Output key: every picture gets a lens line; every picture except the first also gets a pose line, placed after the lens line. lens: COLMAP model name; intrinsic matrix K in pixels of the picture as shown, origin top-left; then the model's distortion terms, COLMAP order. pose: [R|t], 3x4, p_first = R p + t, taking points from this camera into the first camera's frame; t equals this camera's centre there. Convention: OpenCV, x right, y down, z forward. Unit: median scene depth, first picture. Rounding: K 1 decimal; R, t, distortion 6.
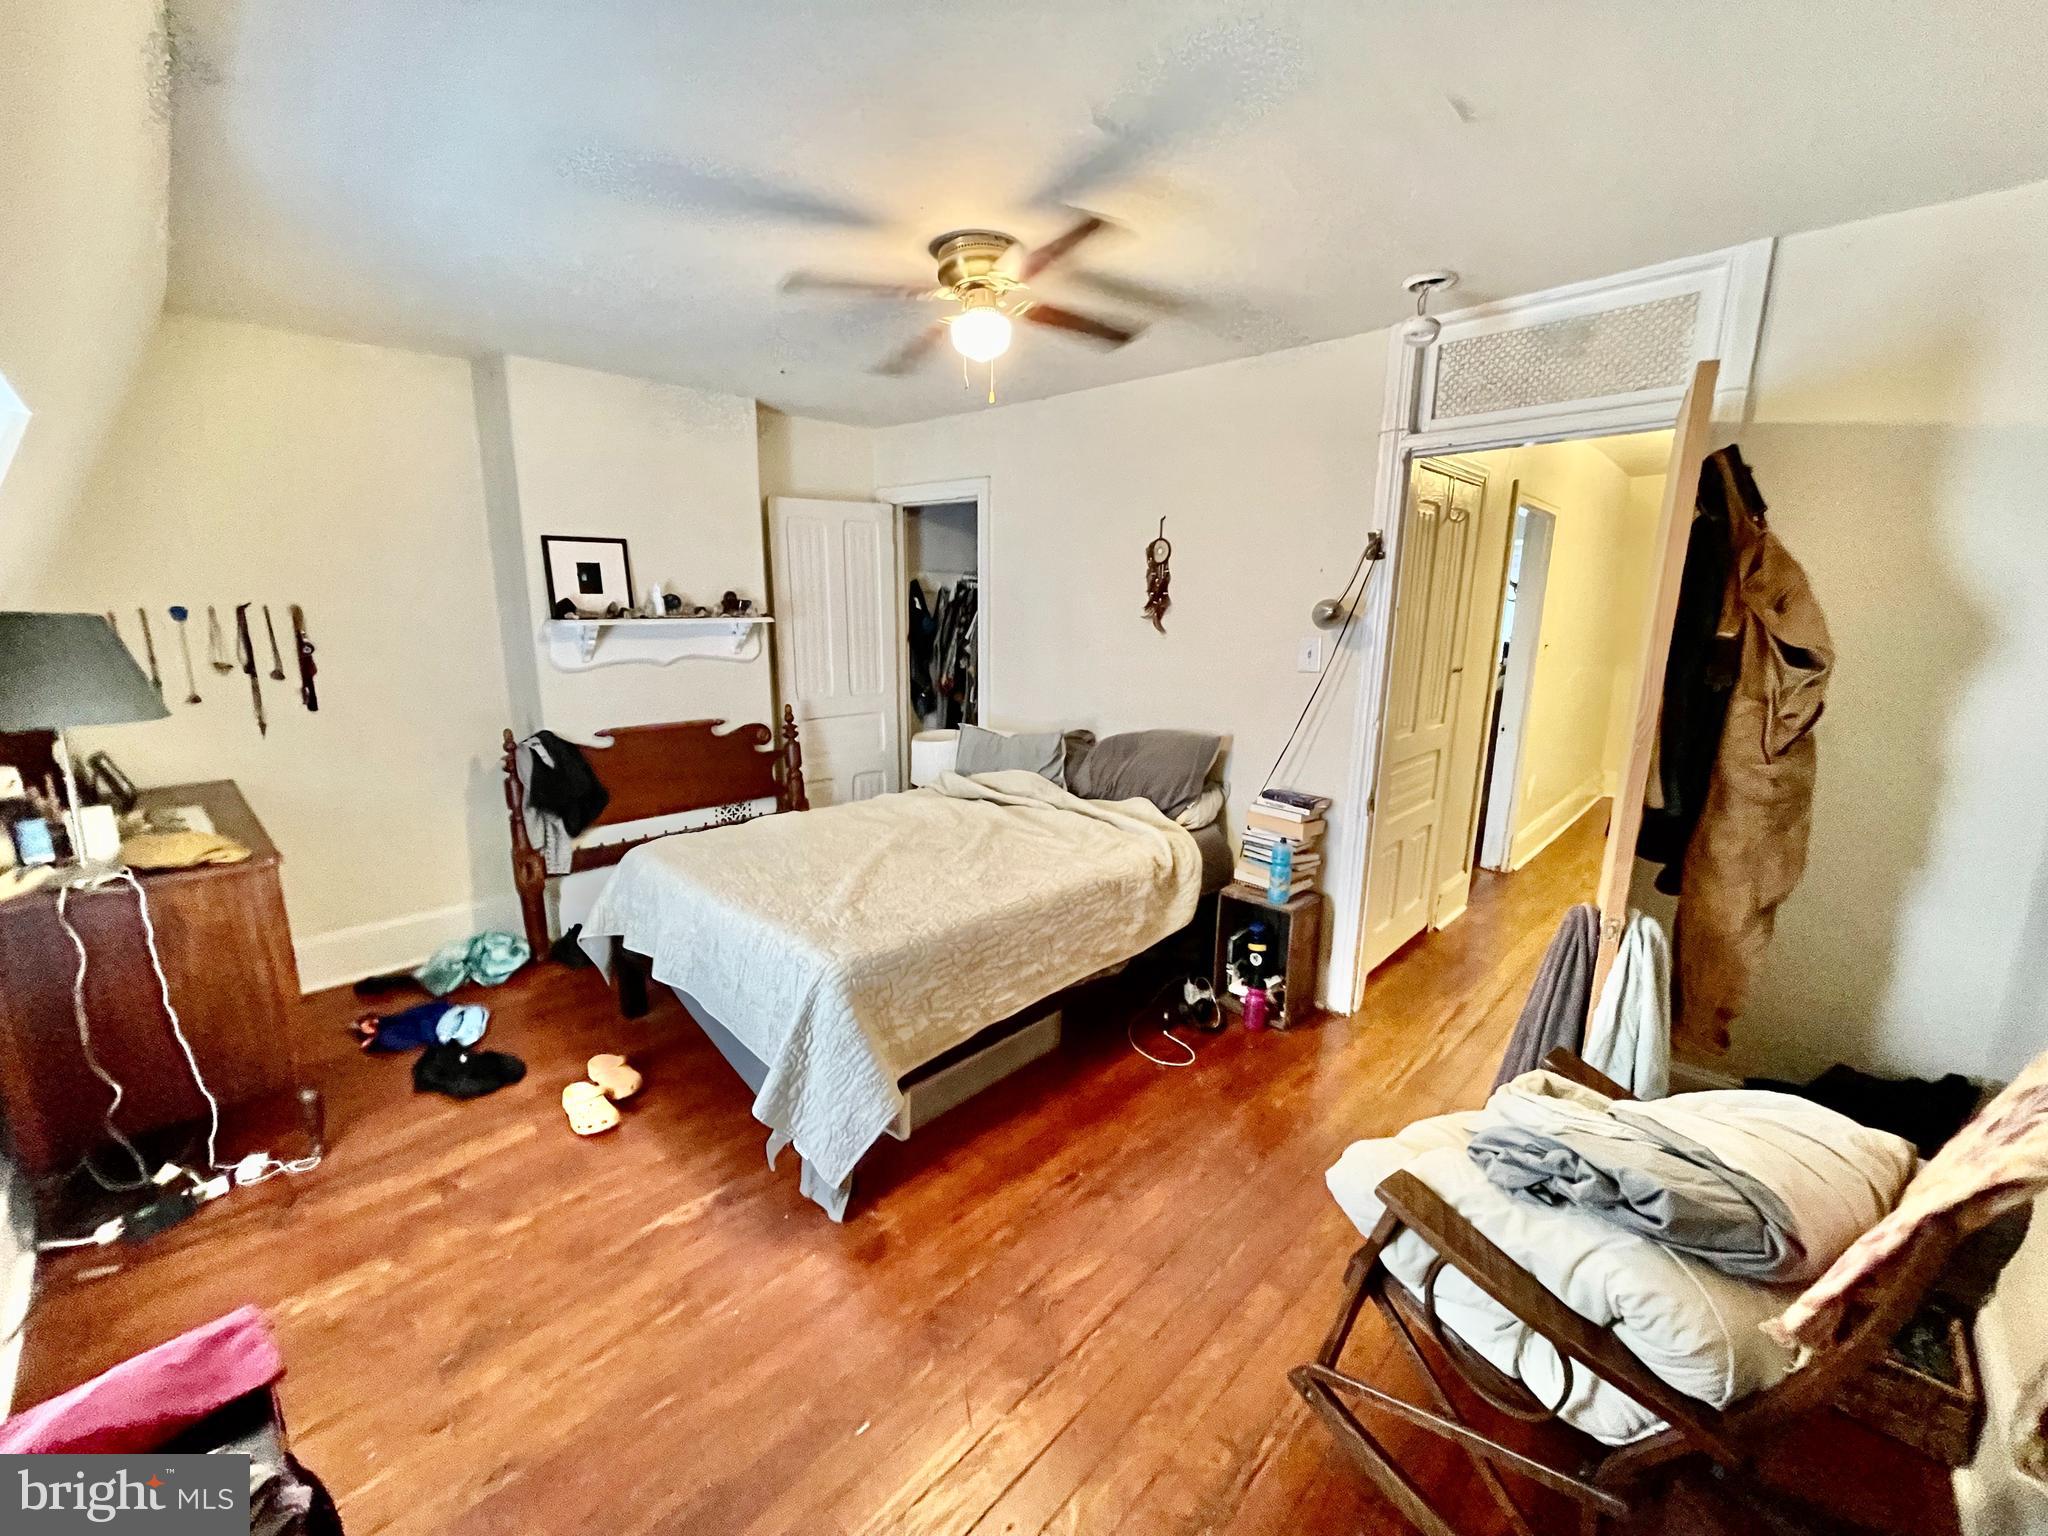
lens RADIAL K [[820.0, 0, 1024.0], [0, 820.0, 768.0], [0, 0, 1]] dist [-0.001650, 0.000514]
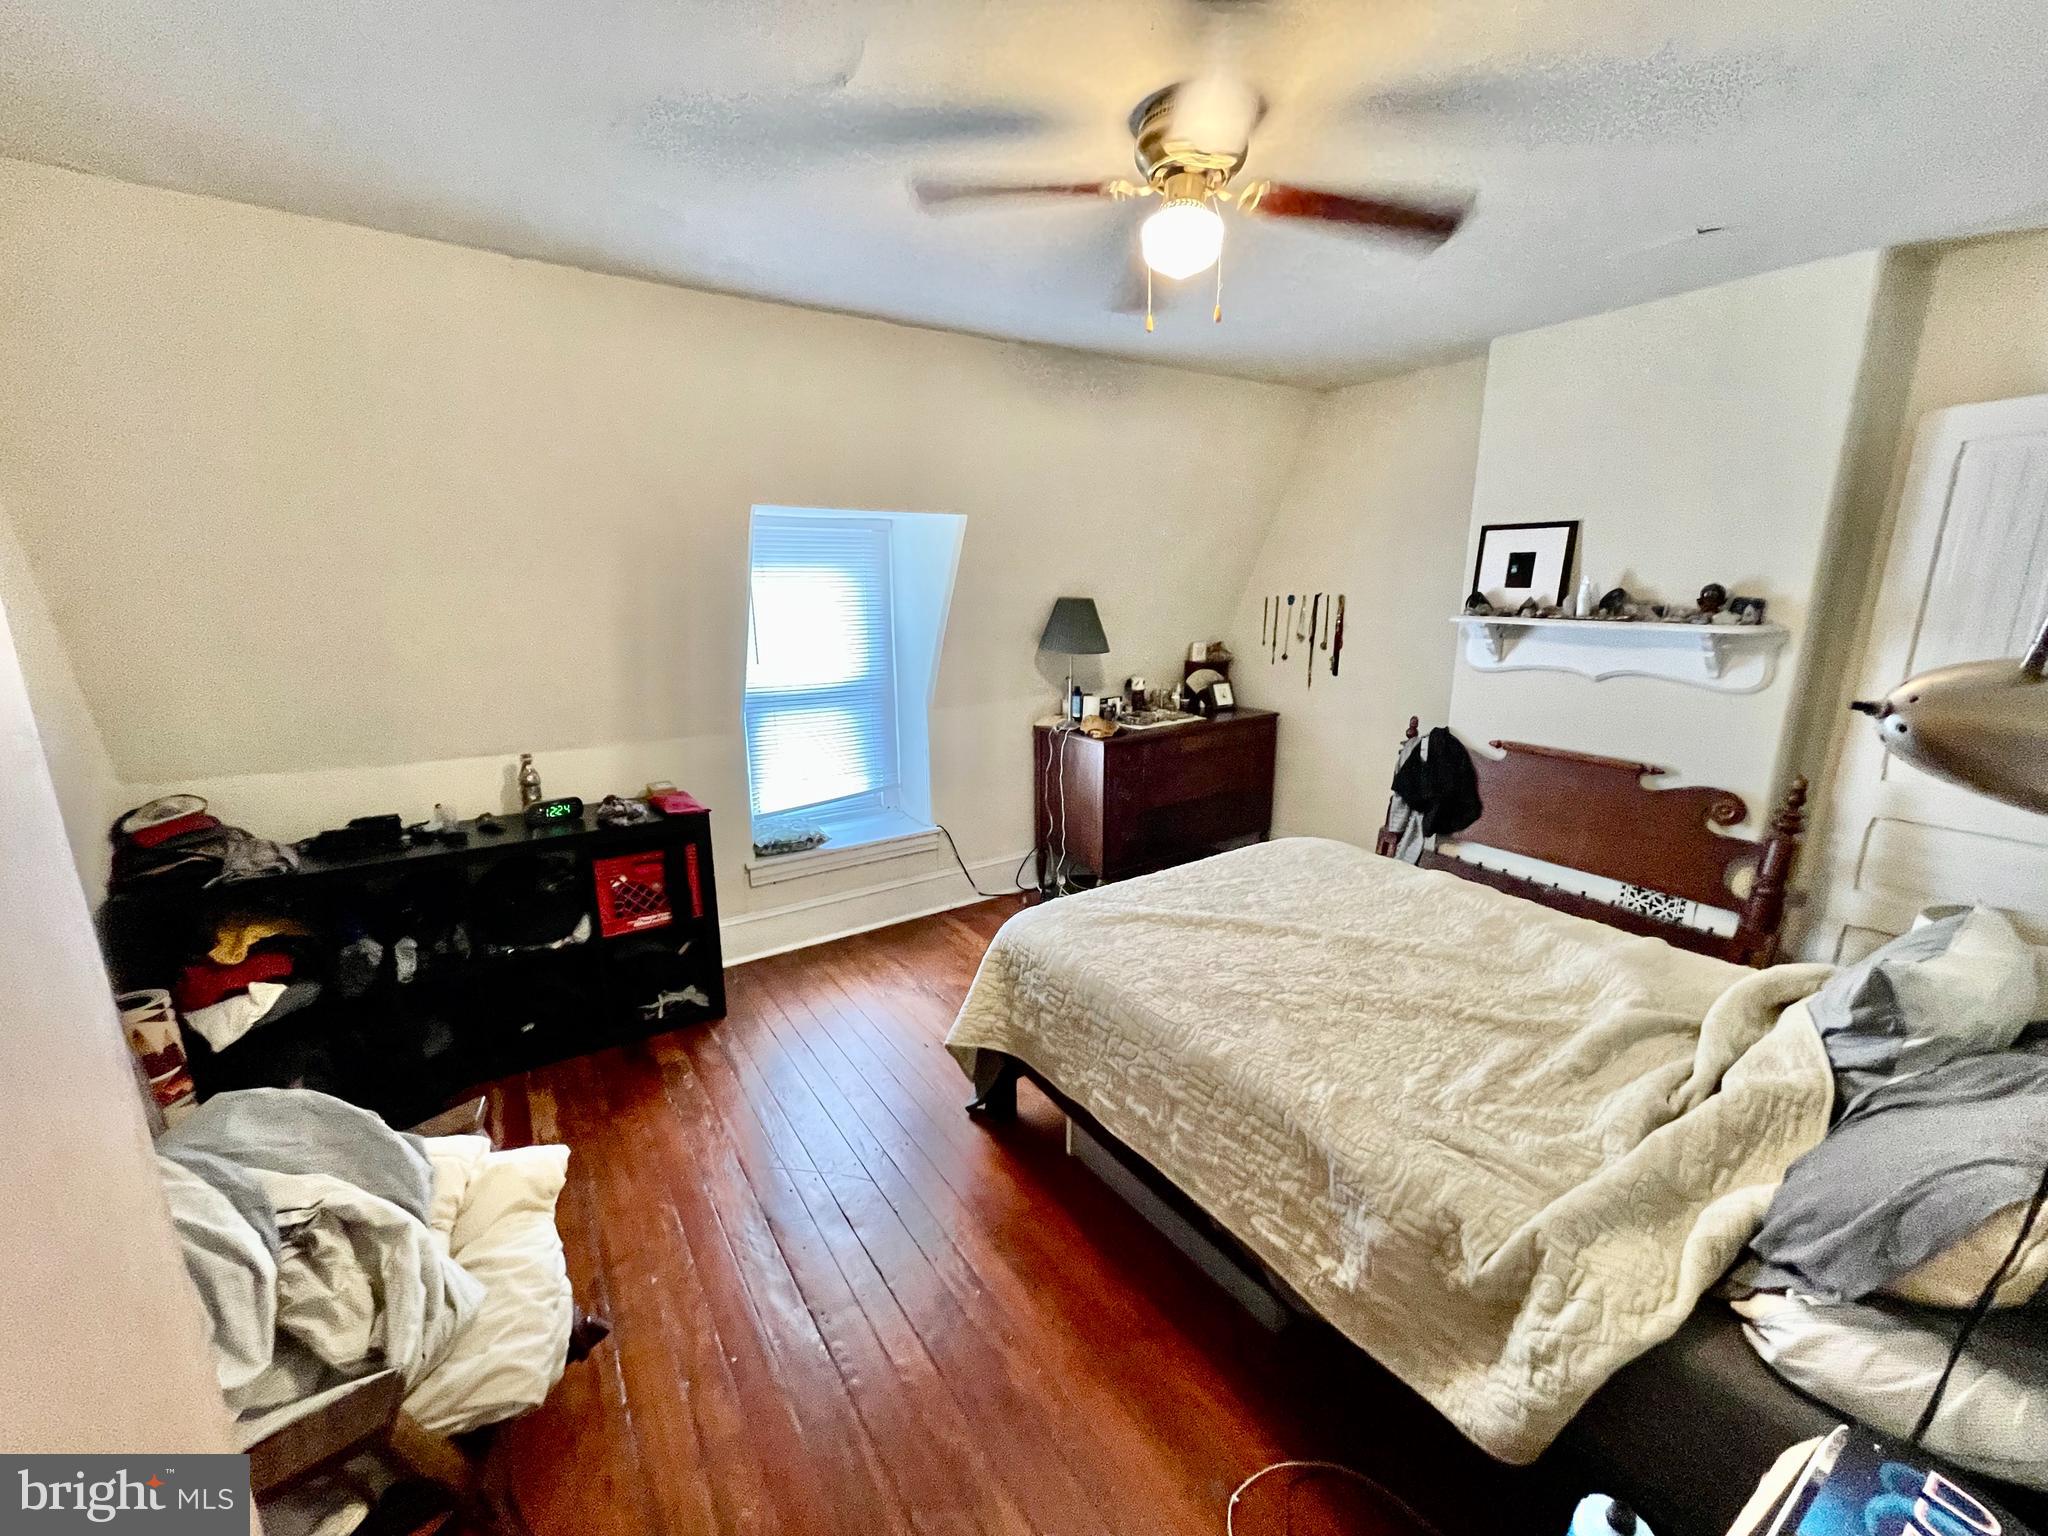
lens RADIAL K [[820.0, 0, 1024.0], [0, 820.0, 768.0], [0, 0, 1]] dist [-0.001650, 0.000514]
pose [[-0.202056, 0.212770, -0.955982, 0.470214], [-0.204772, 0.945363, 0.253687, -0.144031], [0.957727, 0.247017, -0.147447, 0.668195]]
